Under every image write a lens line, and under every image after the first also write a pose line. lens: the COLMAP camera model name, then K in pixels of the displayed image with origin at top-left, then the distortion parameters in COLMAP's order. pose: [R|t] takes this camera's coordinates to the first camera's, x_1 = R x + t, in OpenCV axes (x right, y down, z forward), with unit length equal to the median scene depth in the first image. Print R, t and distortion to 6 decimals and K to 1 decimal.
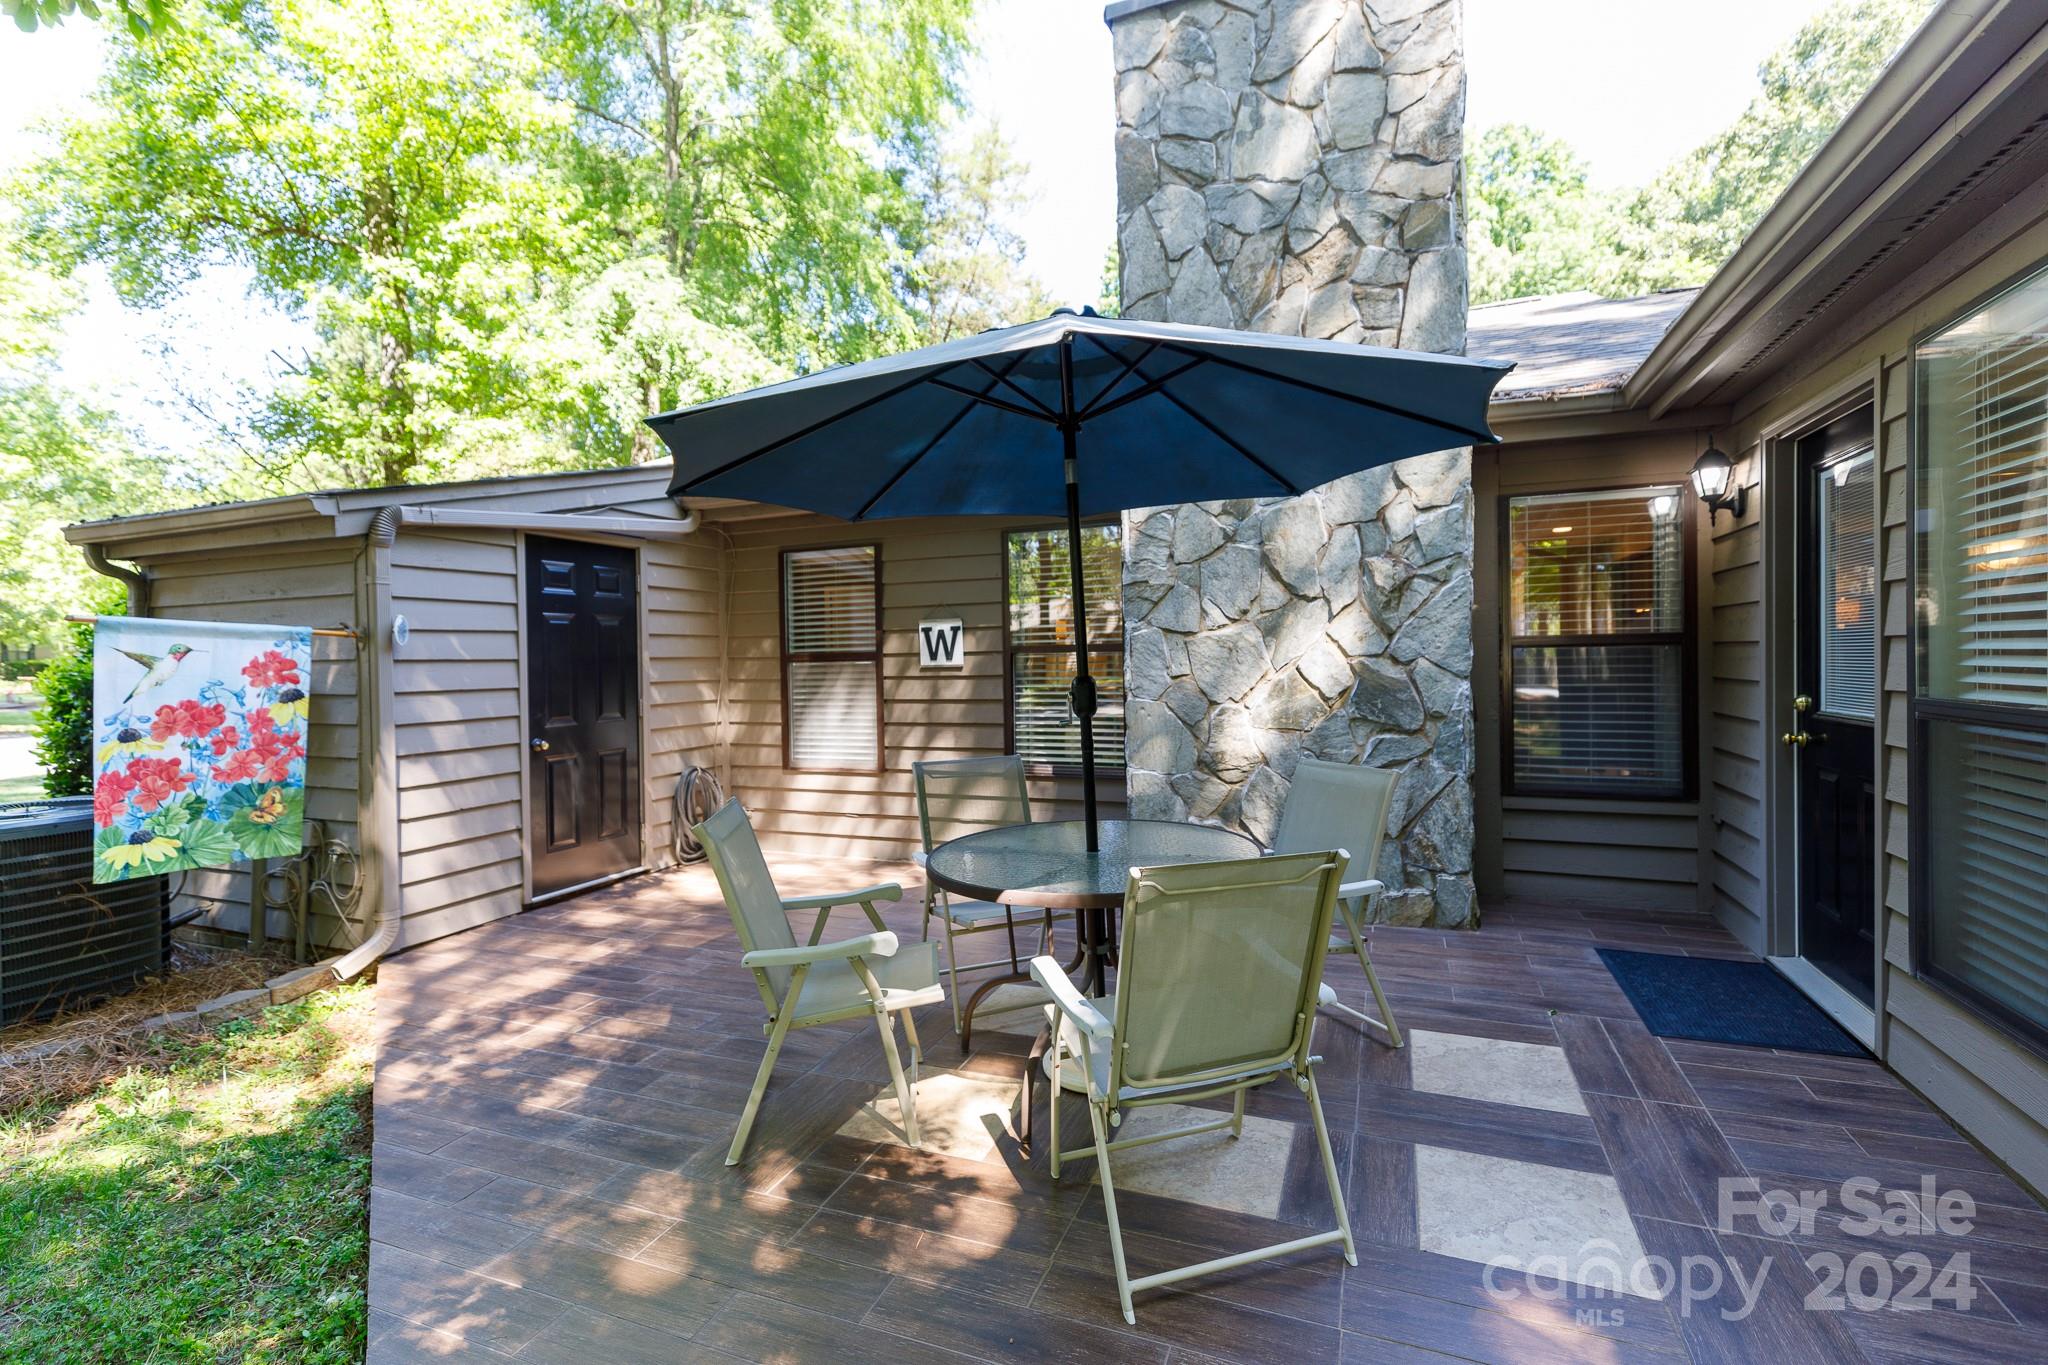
lens RADIAL K [[914.7, 0, 1023.2], [0, 914.7, 669.2], [0, 0, 1]] dist [0.008316, -0.001290]
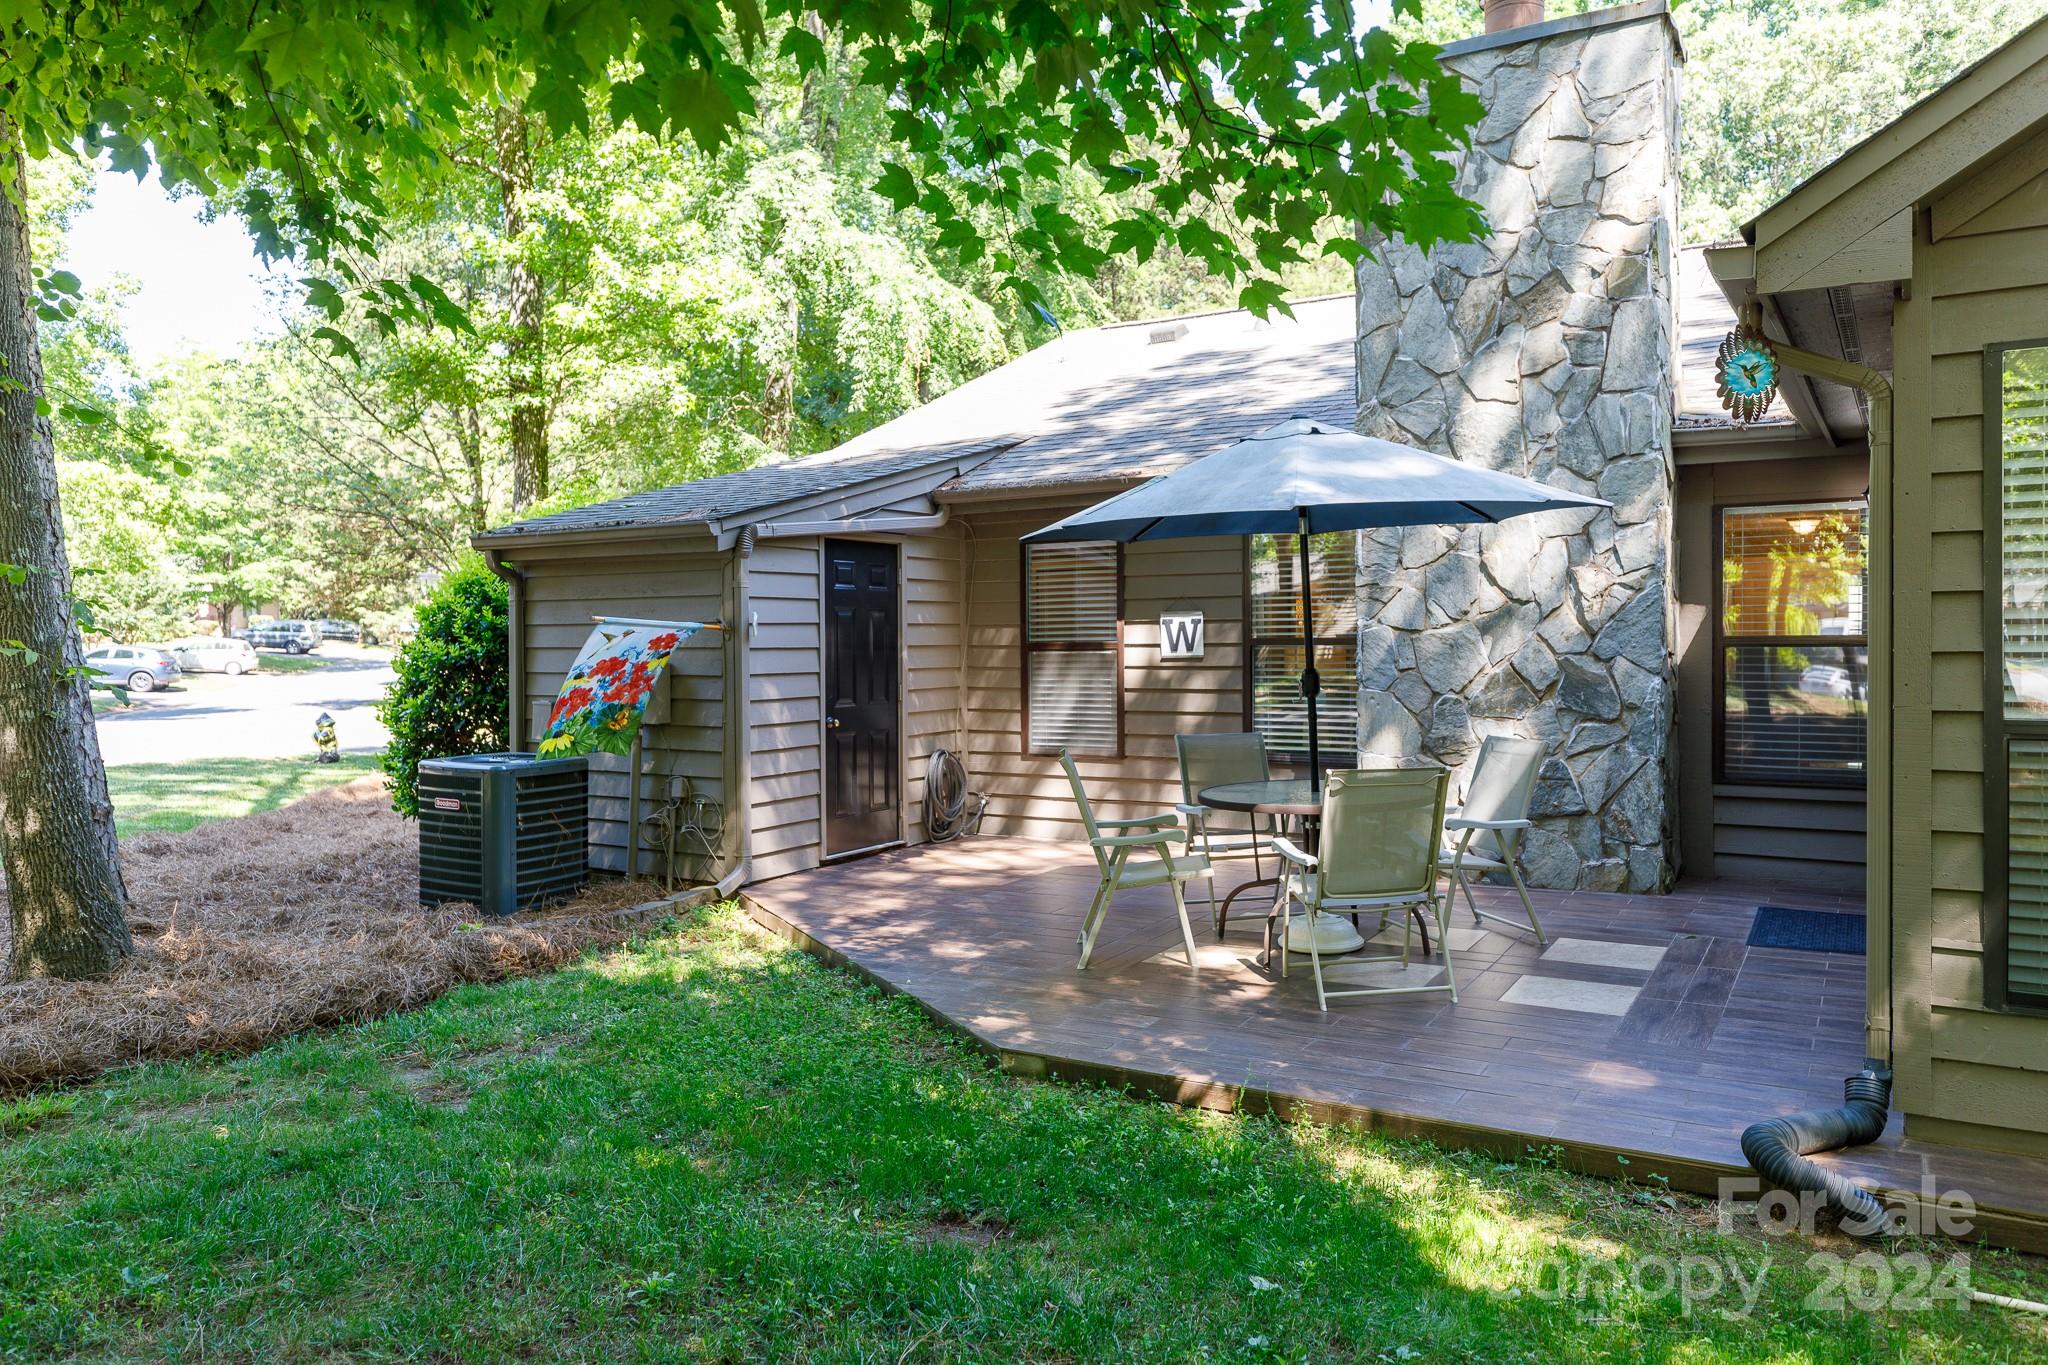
lens RADIAL K [[1424.2, 0, 1018.6], [0, 1424.2, 666.6], [0, 0, 1]] dist [0.001419, 0.000882]
pose [[0.987056, 0.012432, -0.159891, -0.018031], [-0.011292, 0.999904, 0.008037, -0.004534], [0.159975, -0.006128, 0.987102, -0.817133]]
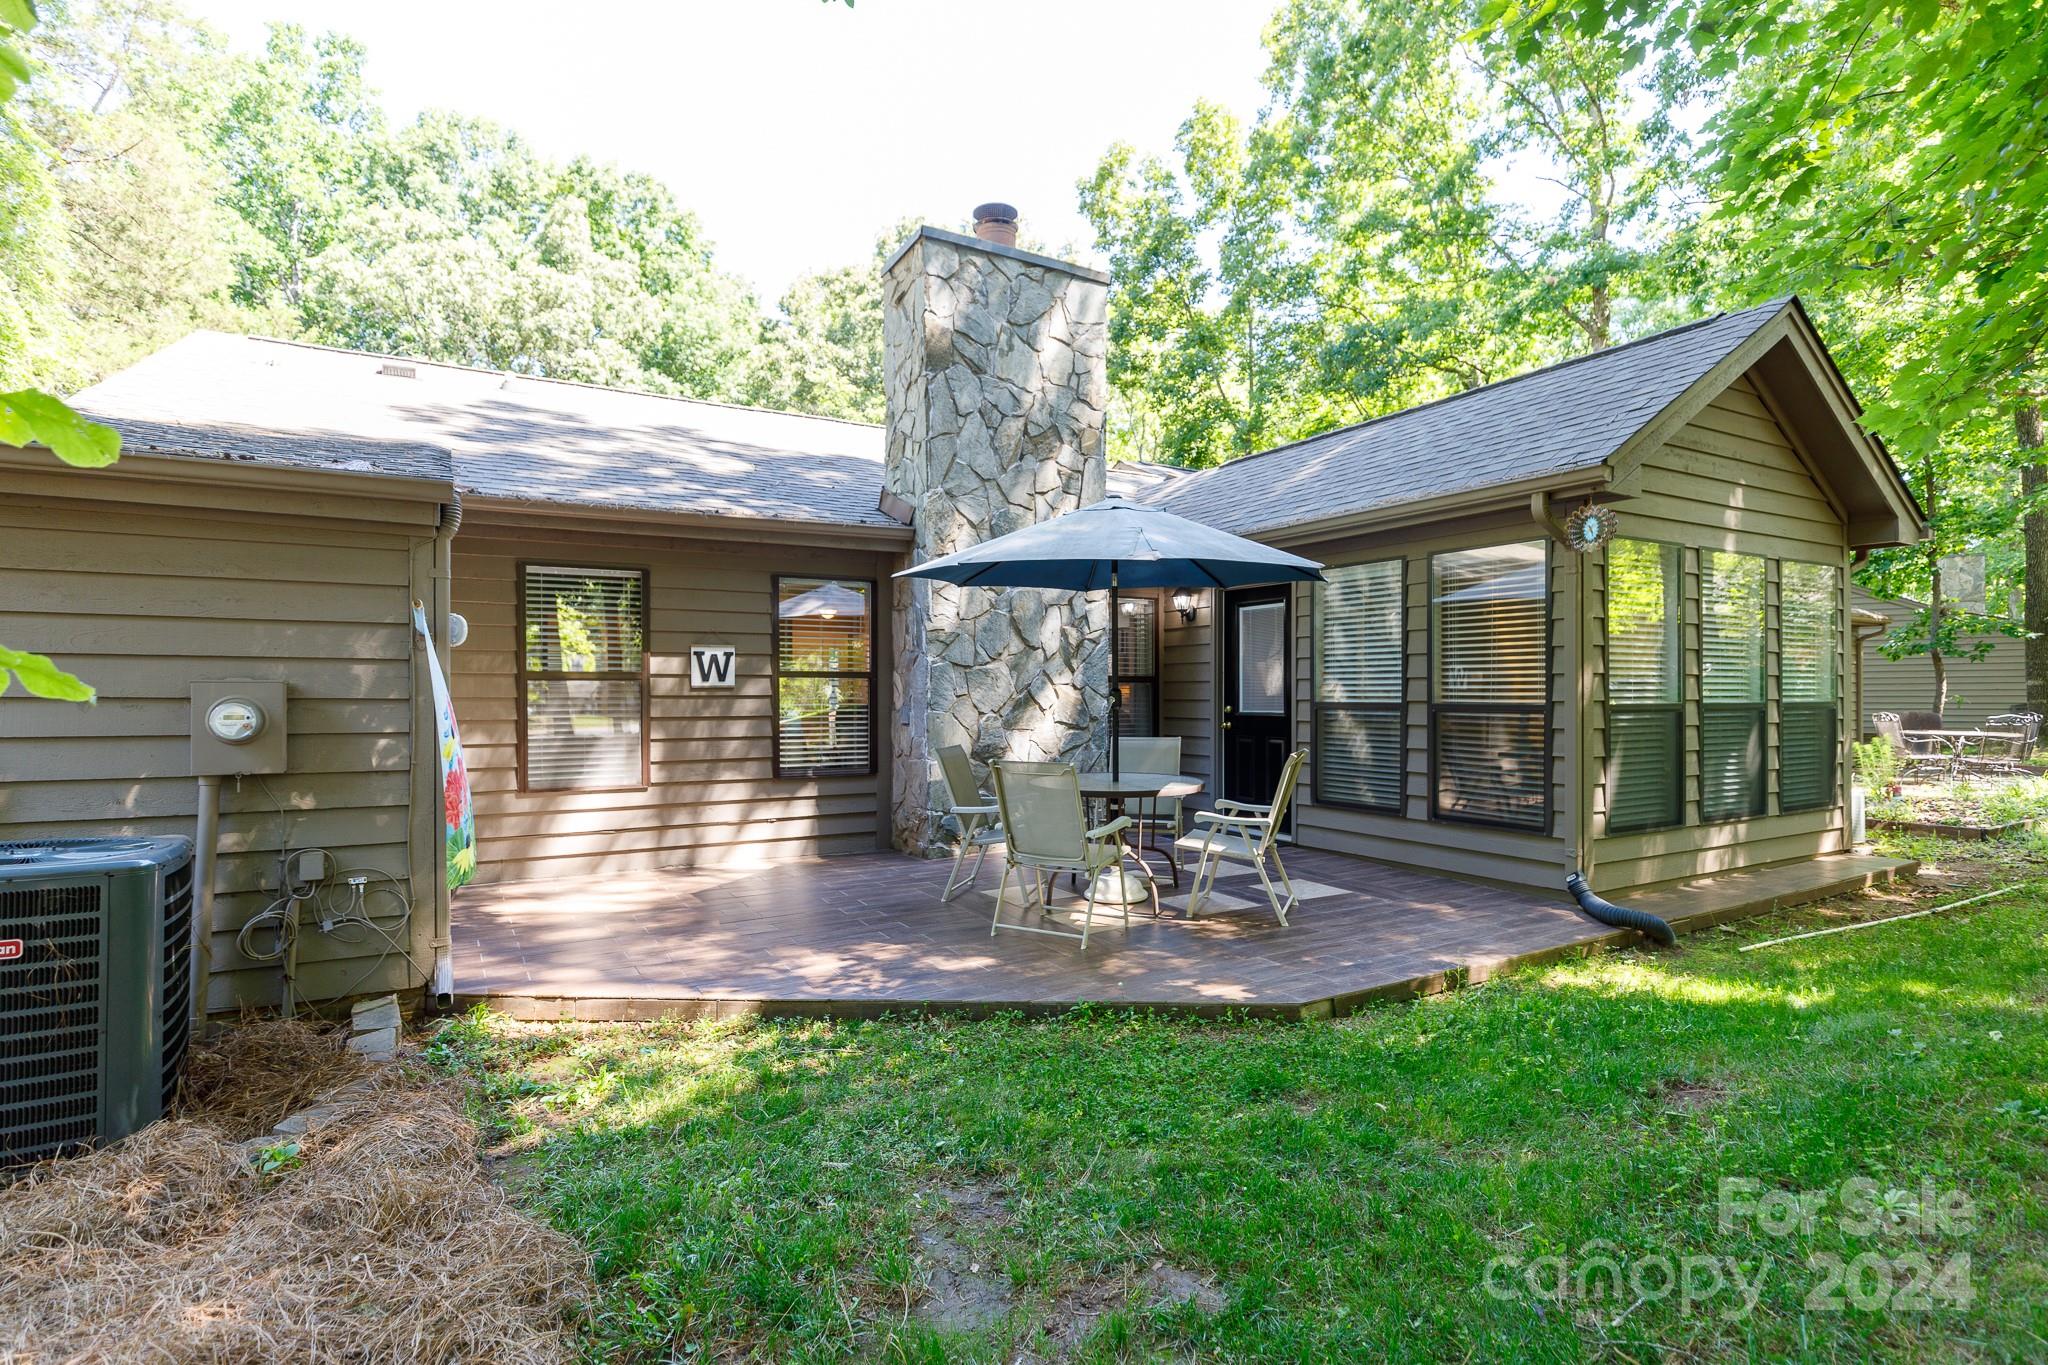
lens RADIAL K [[1018.3, 0, 1027.9], [0, 1018.3, 690.1], [0, 0, 1]] dist [-0.001978, 0.000453]
pose [[0.606165, 0.020465, 0.795075, -1.113358], [-0.000328, 0.999675, -0.025481, 0.042638], [-0.795339, 0.015185, 0.605975, -0.083080]]
